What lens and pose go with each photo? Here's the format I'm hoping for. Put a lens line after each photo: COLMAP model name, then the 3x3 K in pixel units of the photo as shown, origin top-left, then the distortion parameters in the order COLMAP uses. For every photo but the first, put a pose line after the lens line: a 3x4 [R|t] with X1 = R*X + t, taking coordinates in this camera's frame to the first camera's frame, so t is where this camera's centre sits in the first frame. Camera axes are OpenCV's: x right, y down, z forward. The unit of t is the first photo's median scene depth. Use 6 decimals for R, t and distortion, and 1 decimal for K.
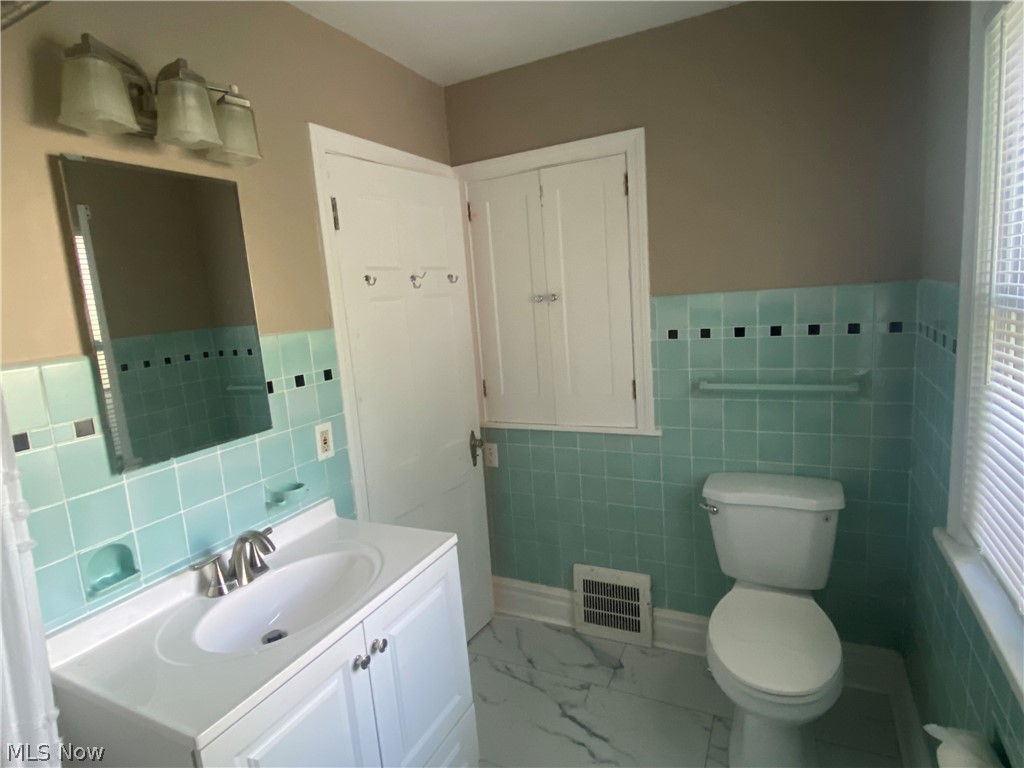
lens RADIAL K [[543.6, 0, 512.0], [0, 543.6, 384.0], [0, 0, 1]] dist [0.001981, 0.000245]
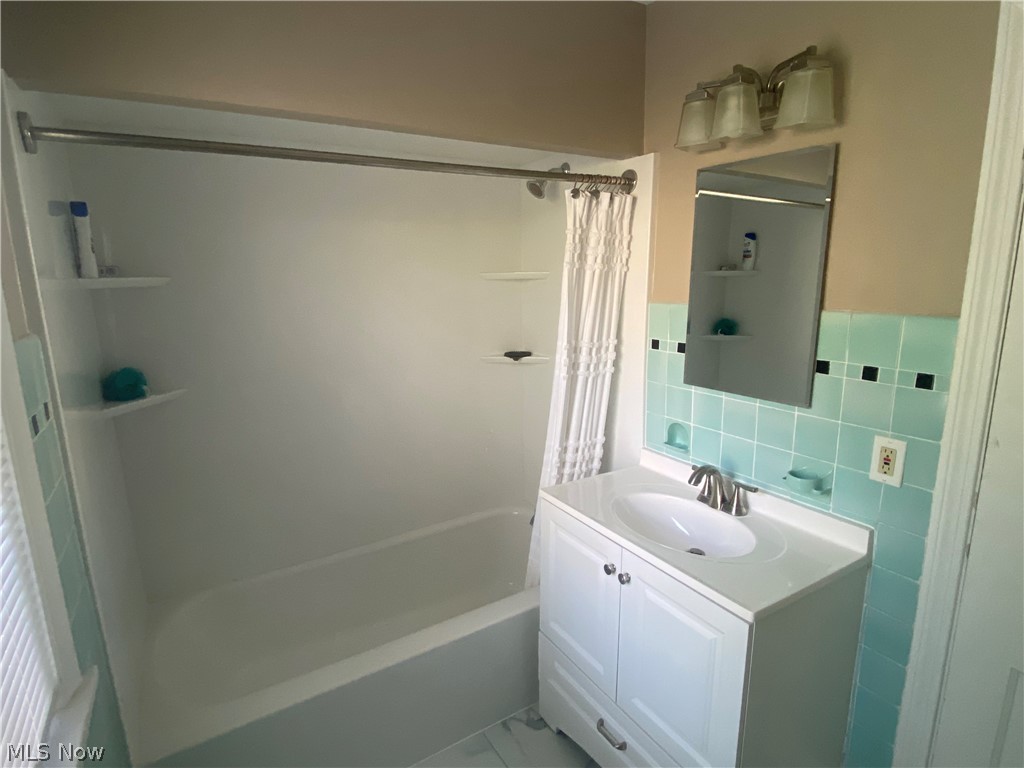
lens RADIAL K [[543.6, 0, 512.0], [0, 543.6, 384.0], [0, 0, 1]] dist [0.001981, 0.000245]
pose [[-0.527464, 0.246610, -0.812998, 0.604997], [-0.087336, 0.936135, 0.340624, -0.240942], [0.845076, 0.250670, -0.472239, 1.017125]]
